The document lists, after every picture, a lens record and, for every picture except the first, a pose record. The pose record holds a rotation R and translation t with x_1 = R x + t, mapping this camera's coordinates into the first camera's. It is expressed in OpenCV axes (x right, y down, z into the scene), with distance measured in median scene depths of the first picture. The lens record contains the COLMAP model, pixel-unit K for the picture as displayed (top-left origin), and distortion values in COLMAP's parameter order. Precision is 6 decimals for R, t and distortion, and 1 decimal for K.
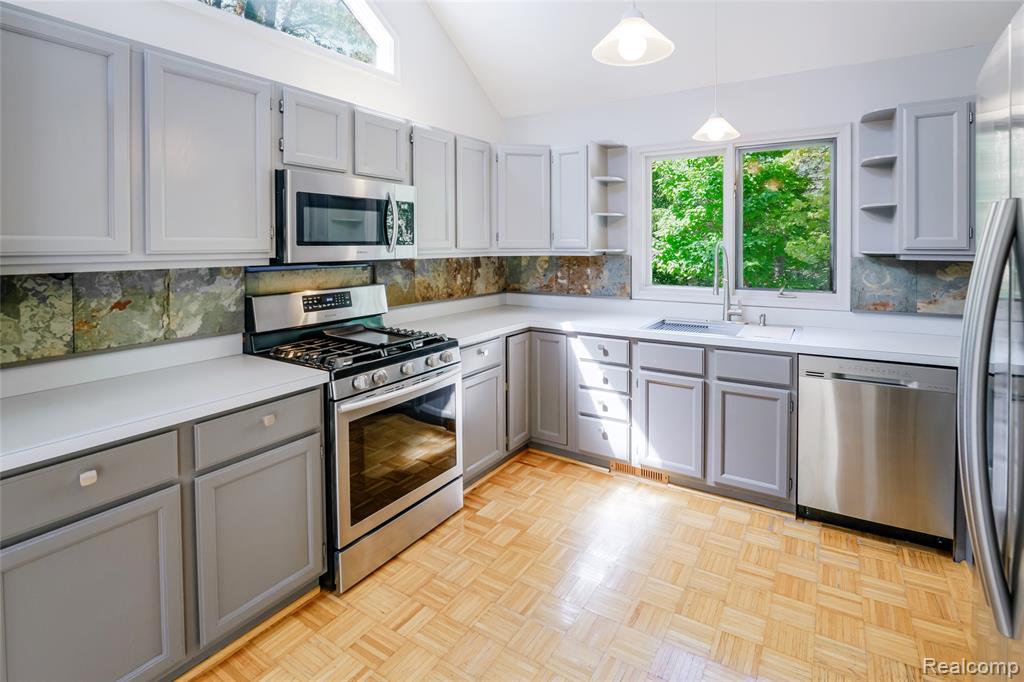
lens RADIAL K [[489.9, 0, 511.0], [0, 489.9, 341.7], [0, 0, 1]] dist [-0.015583, -0.000610]
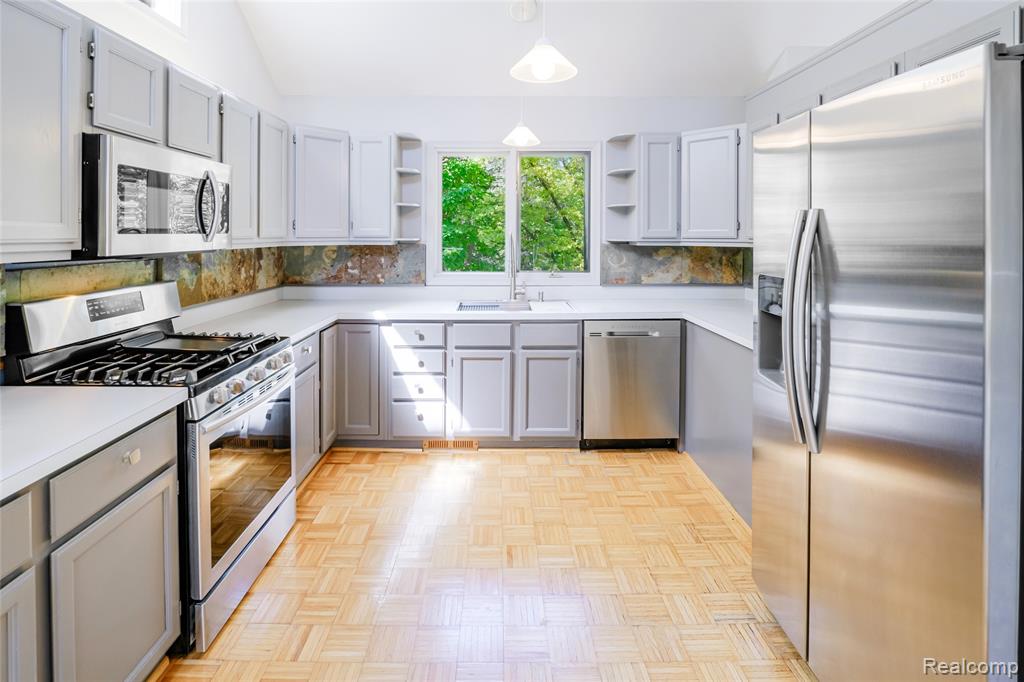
lens RADIAL K [[489.9, 0, 506.4], [0, 489.9, 340.3], [0, 0, 1]] dist [-0.015583, -0.000610]
pose [[0.845854, -0.107816, 0.522405, -0.239043], [0.098306, 0.994093, 0.045992, -0.001360], [-0.524278, 0.012453, 0.851456, 0.012893]]
